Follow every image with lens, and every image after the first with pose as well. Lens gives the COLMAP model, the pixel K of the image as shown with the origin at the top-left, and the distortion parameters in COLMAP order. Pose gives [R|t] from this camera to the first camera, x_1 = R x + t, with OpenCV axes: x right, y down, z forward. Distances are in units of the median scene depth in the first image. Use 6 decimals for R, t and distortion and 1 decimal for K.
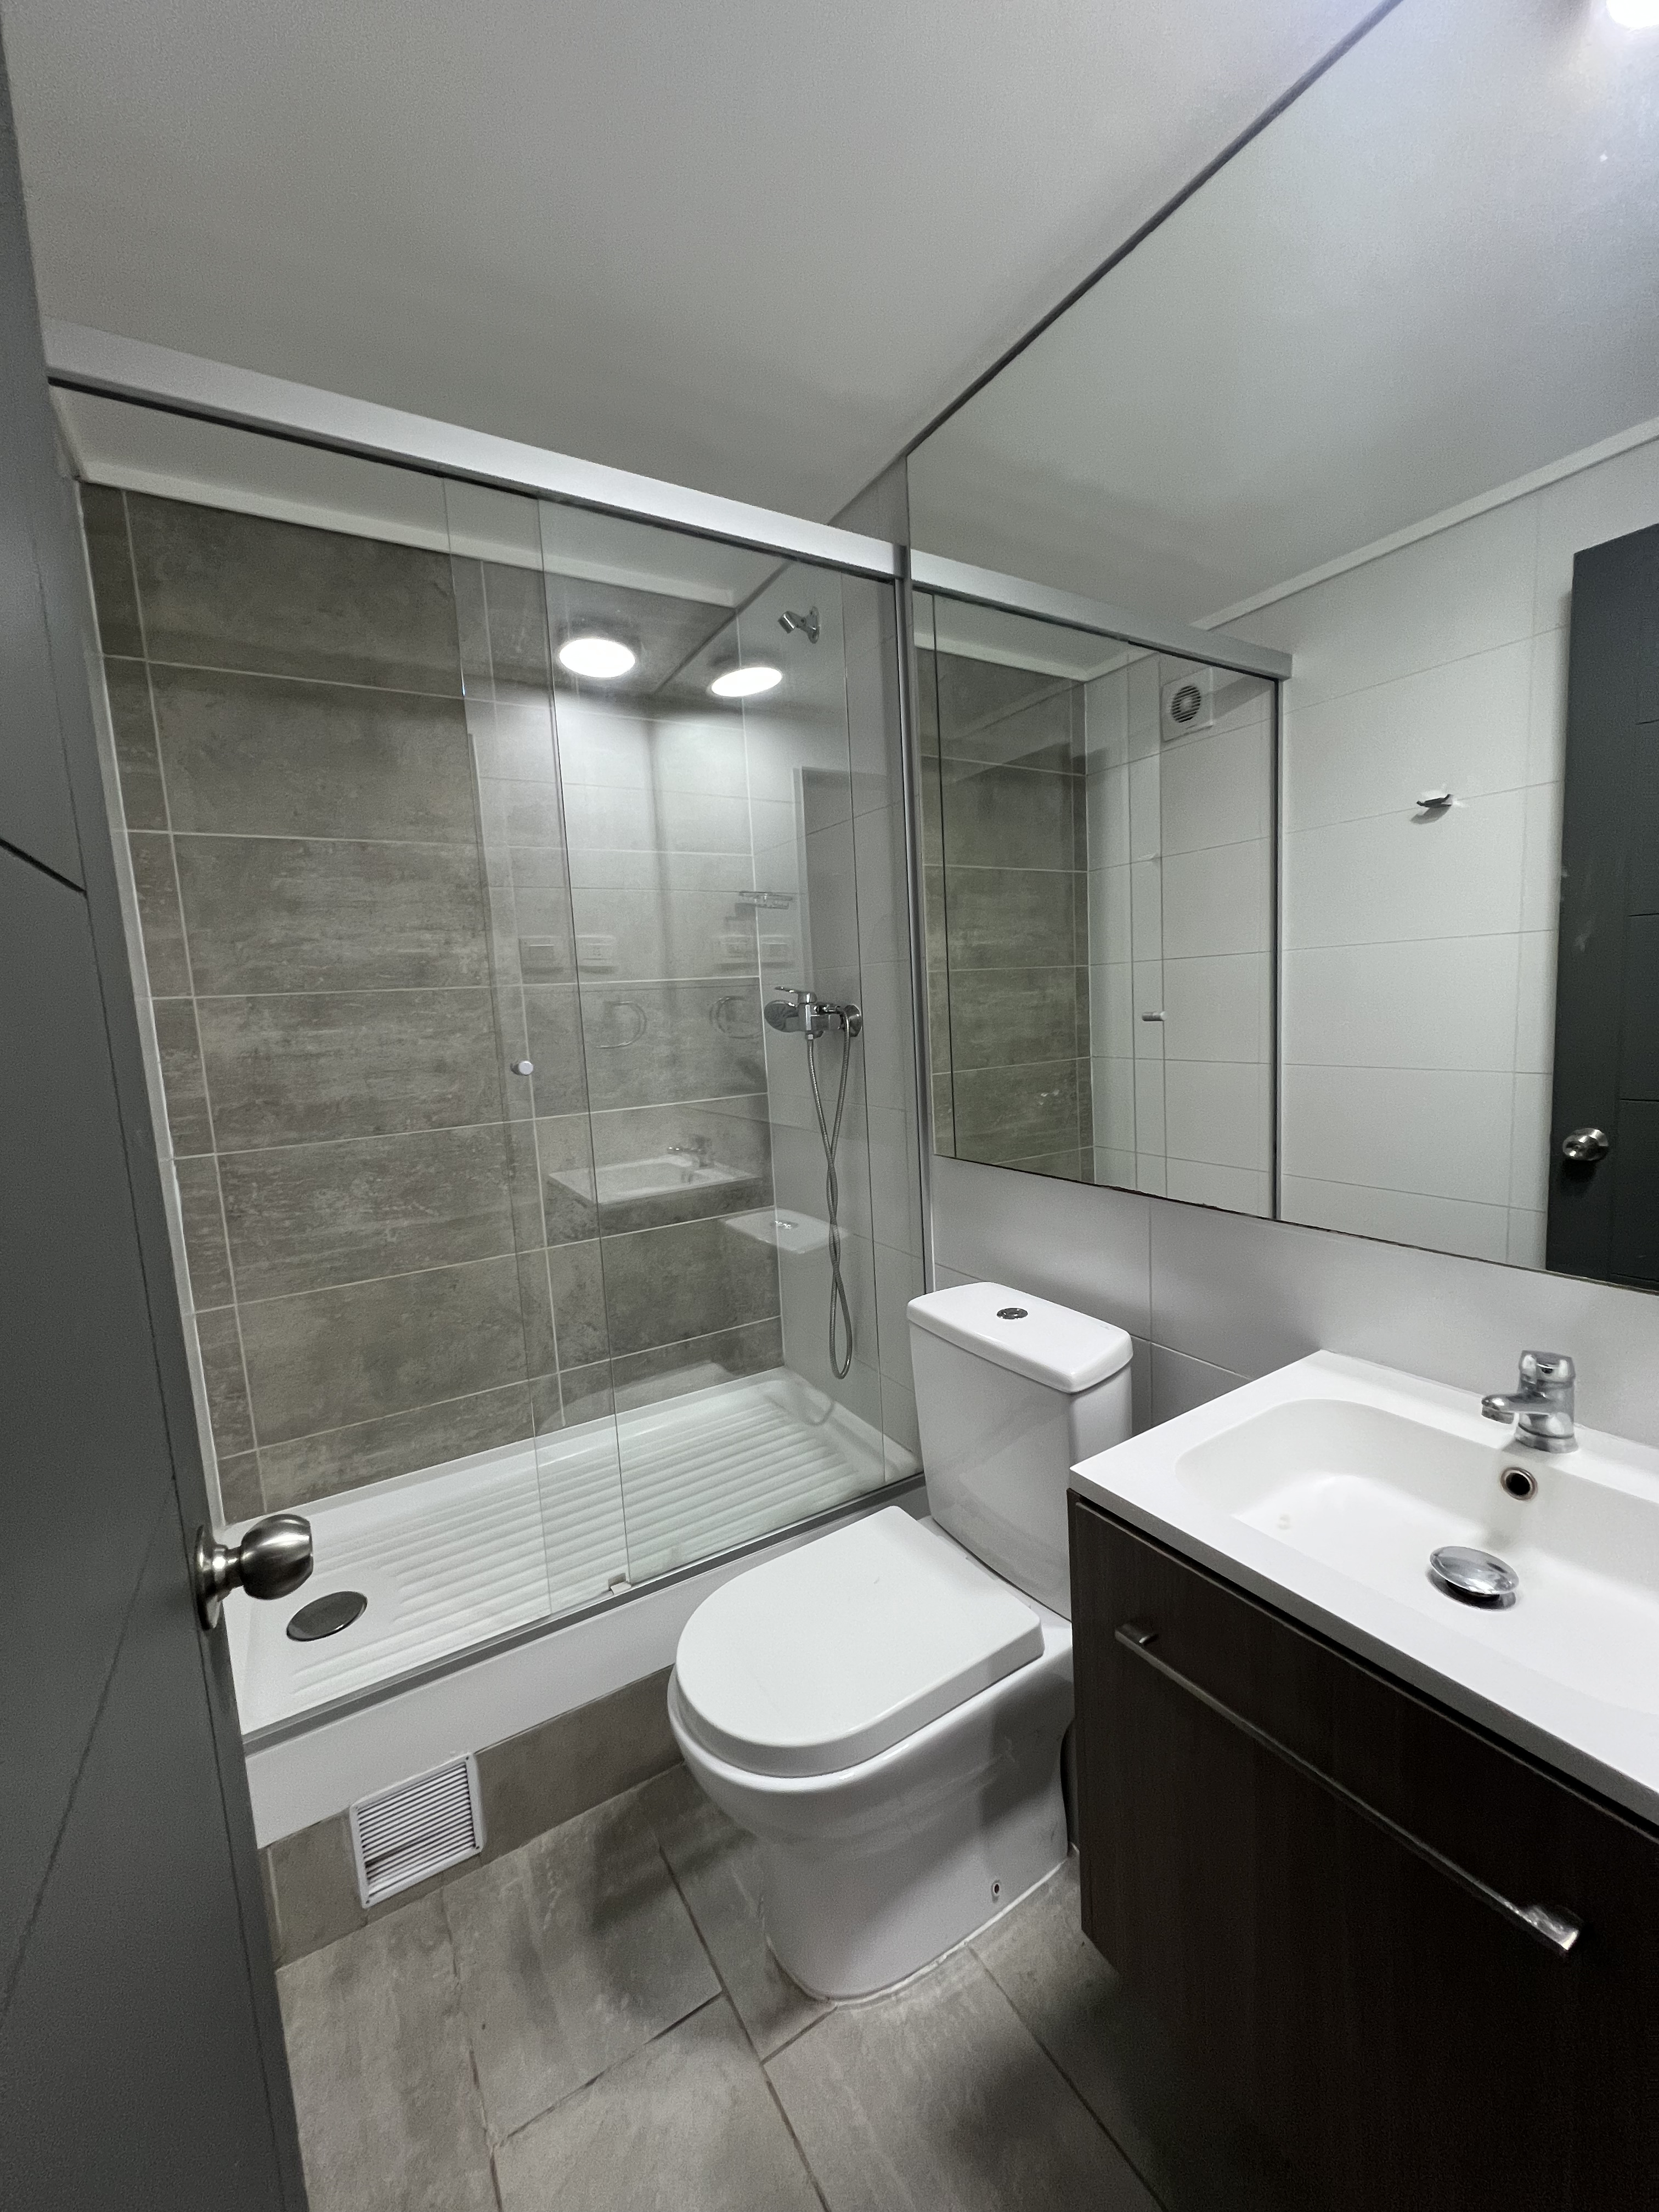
lens RADIAL K [[883.6, 0, 842.6], [0, 883.6, 1109.0], [0, 0, 1]] dist [-0.002978, 0.000566]
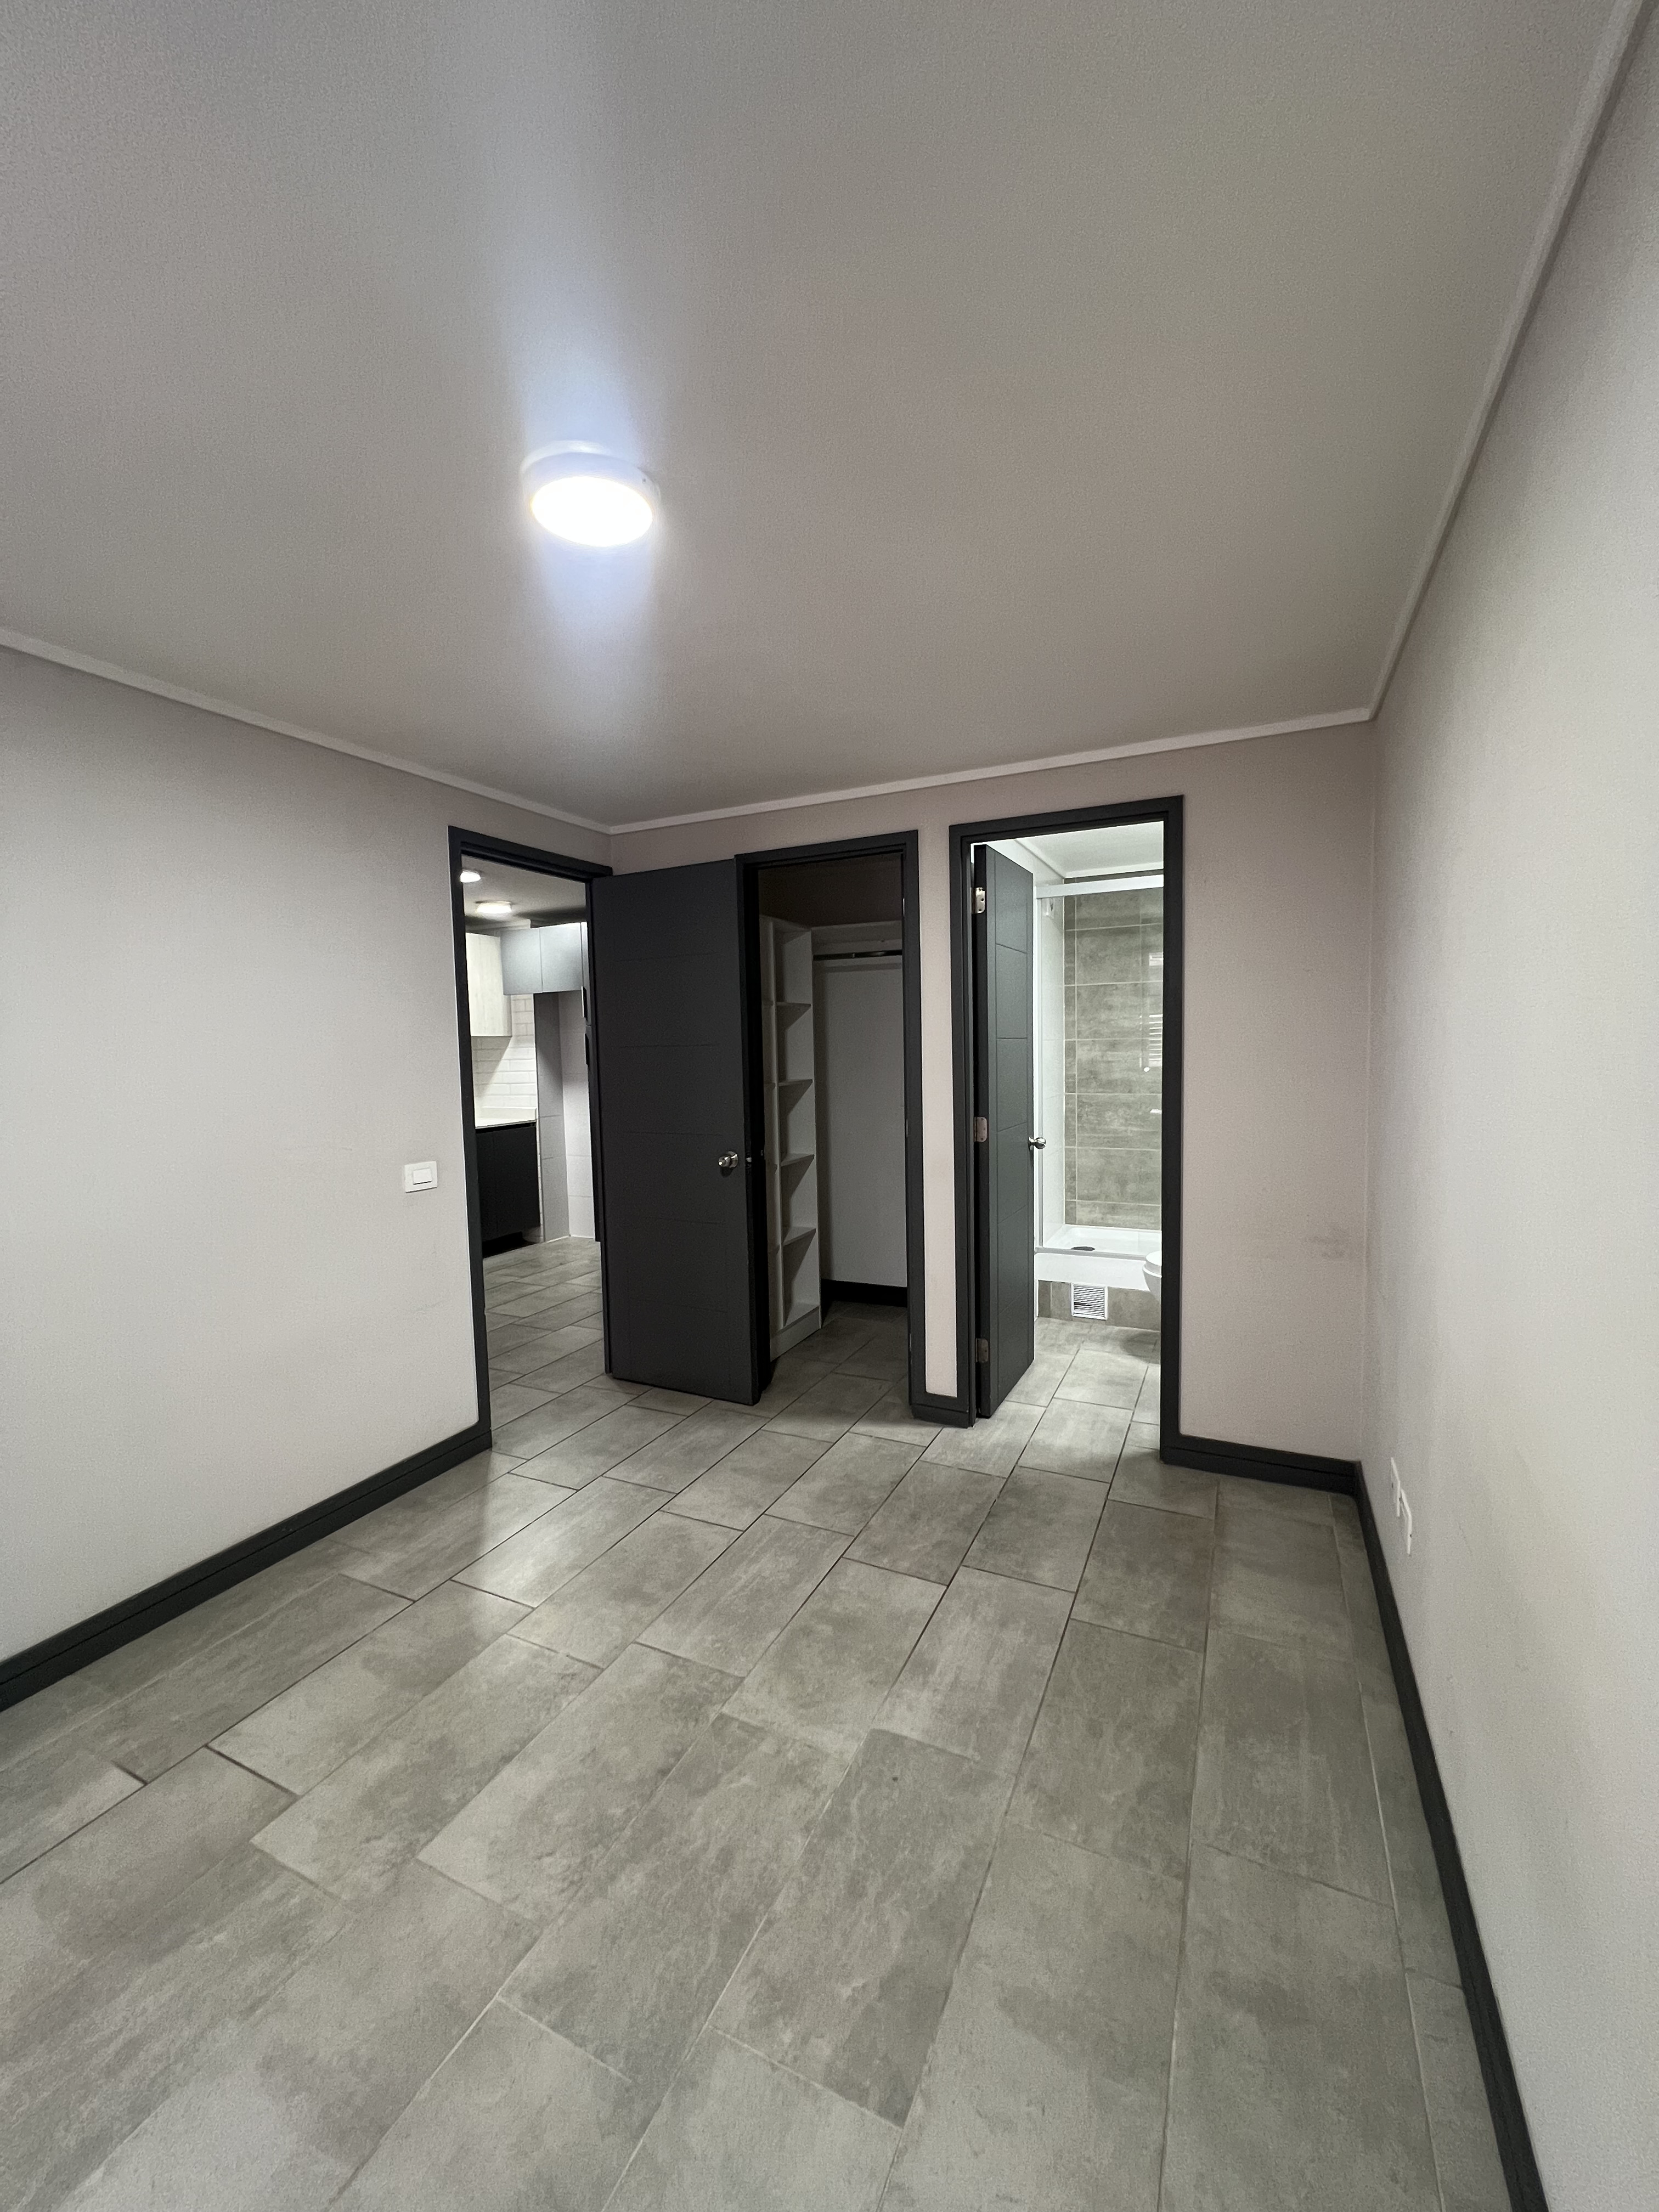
lens RADIAL K [[883.6, 0, 829.2], [0, 883.6, 1114.9], [0, 0, 1]] dist [-0.002978, 0.000566]
pose [[0.532263, 0.100925, -0.840541, 1.207977], [-0.107695, 0.992874, 0.051020, 0.055318], [0.839701, 0.063366, 0.539340, -1.153045]]
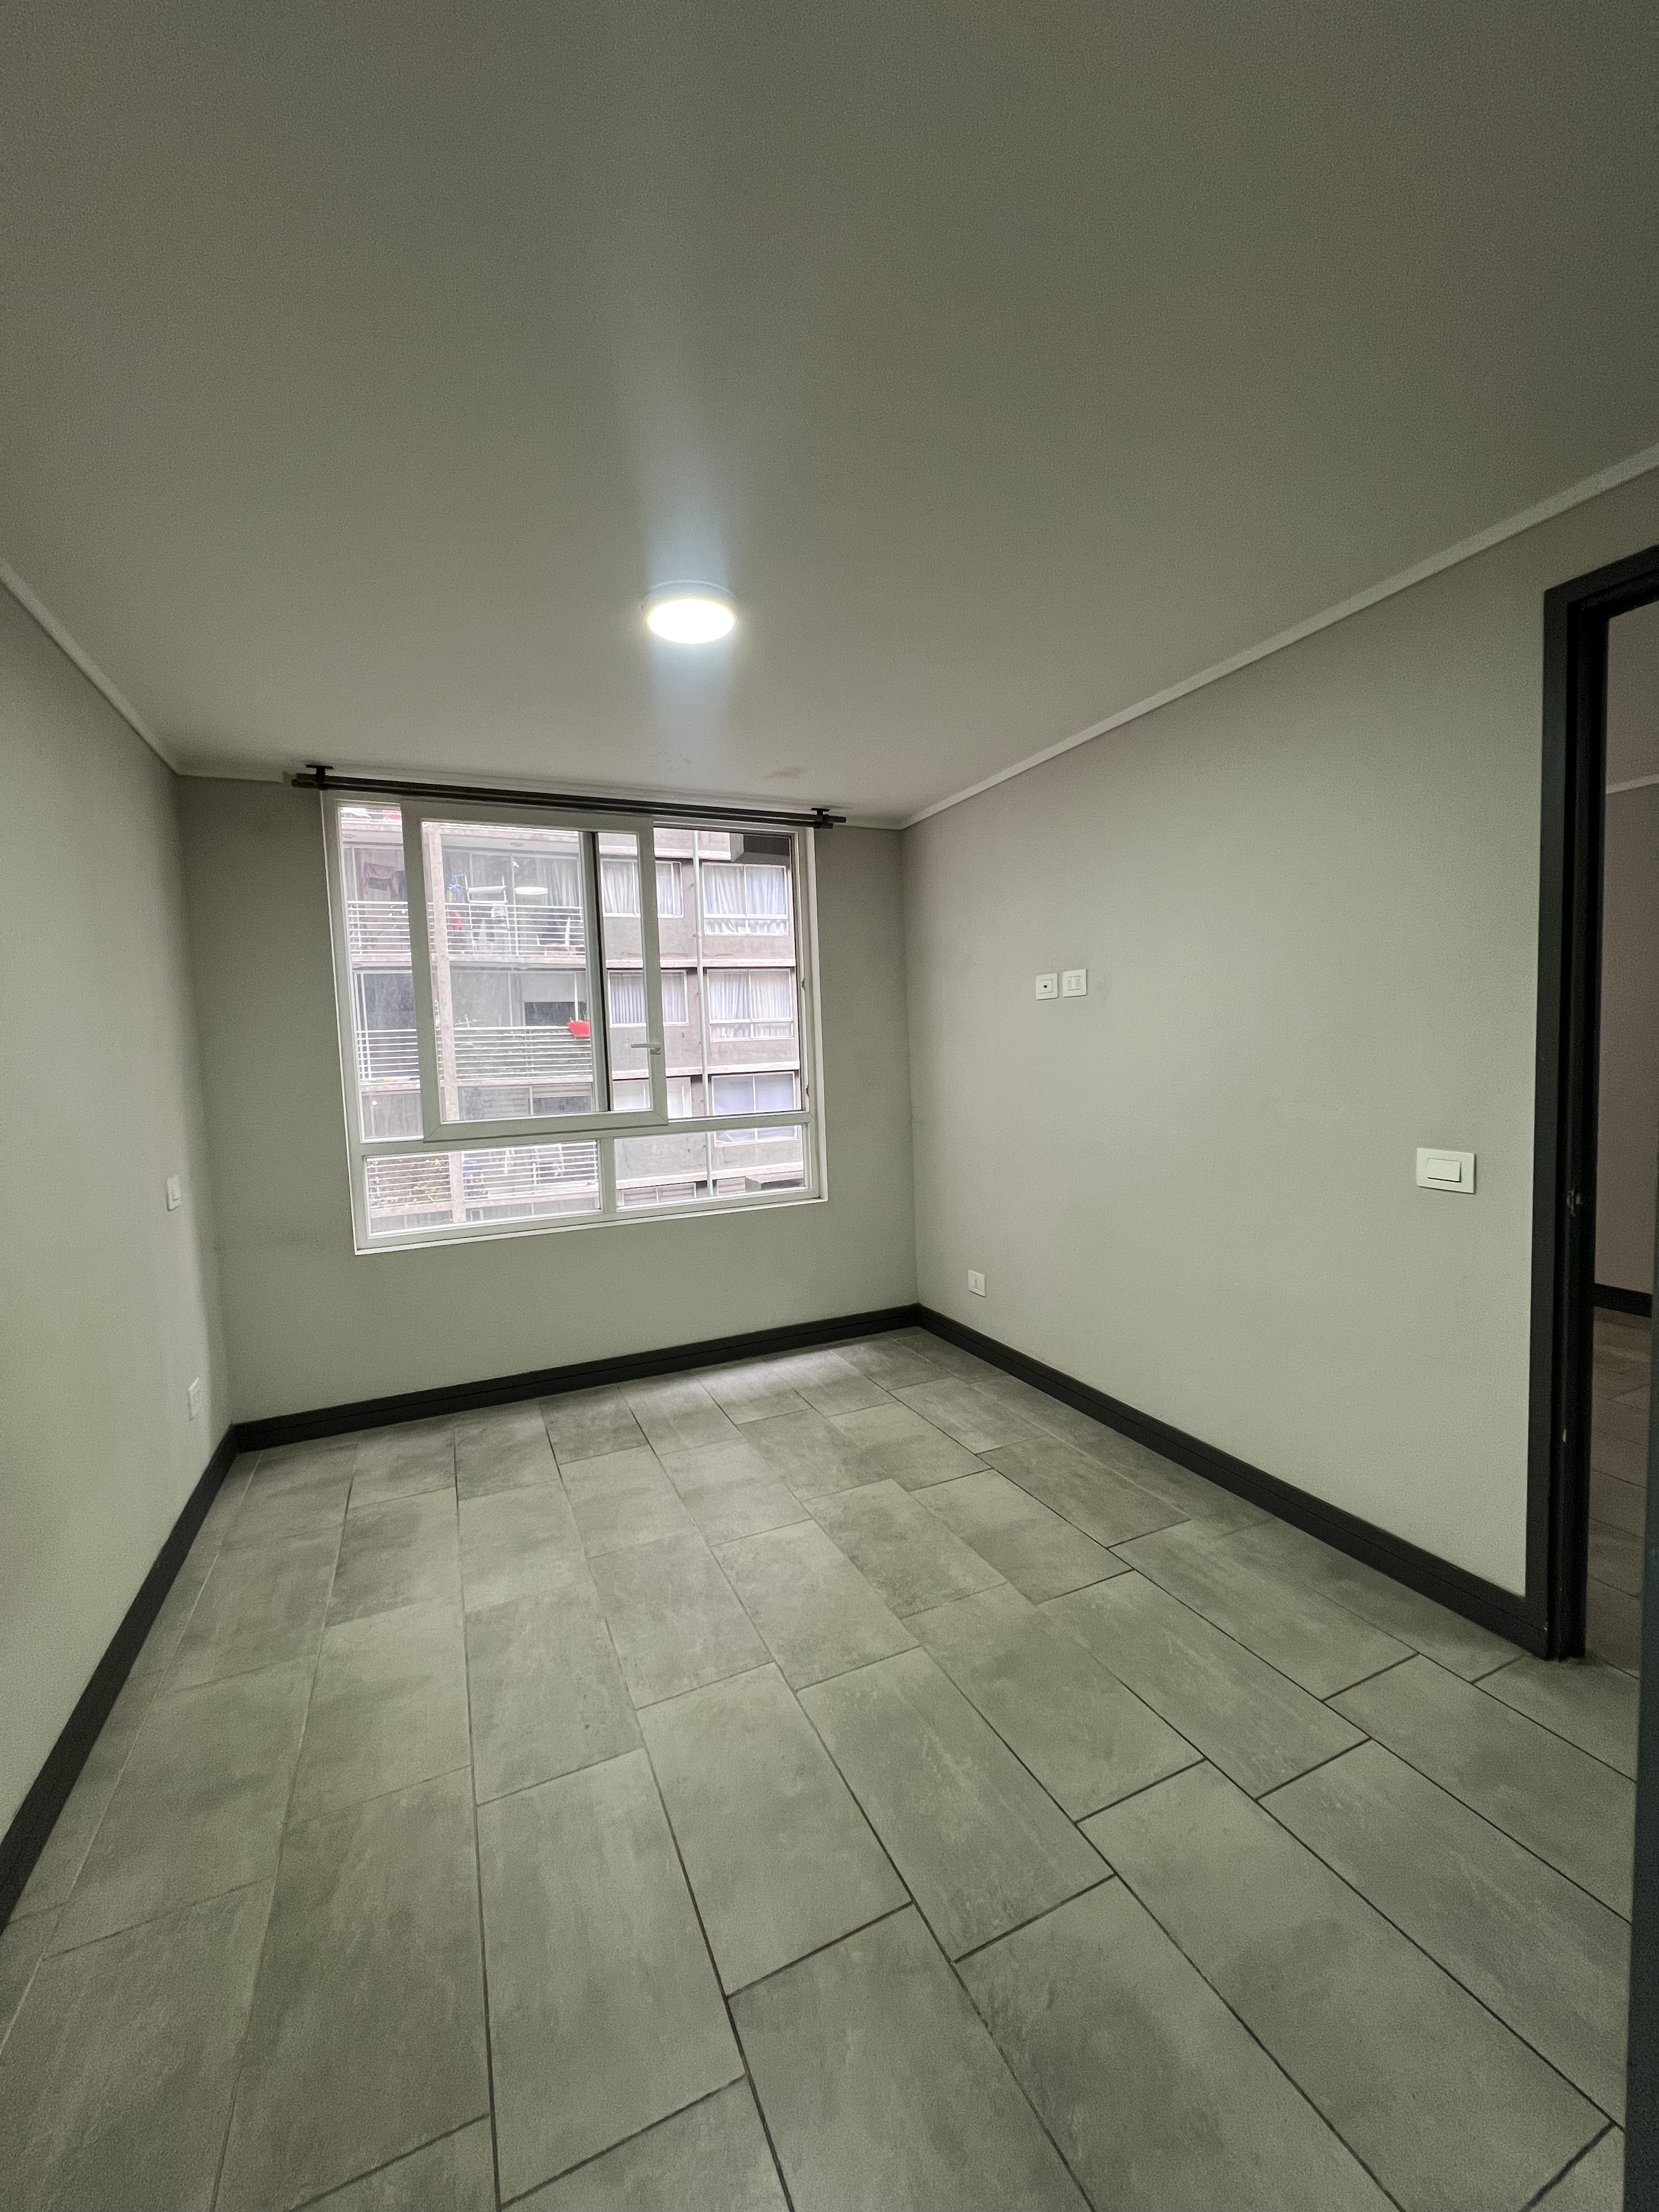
lens RADIAL K [[883.6, 0, 834.3], [0, 883.6, 1098.3], [0, 0, 1]] dist [-0.002978, 0.000566]
pose [[-0.987699, 0.075979, 0.136670, 0.104137], [0.099777, 0.979192, 0.176712, -0.029024], [-0.120400, 0.188174, -0.974728, 0.204704]]
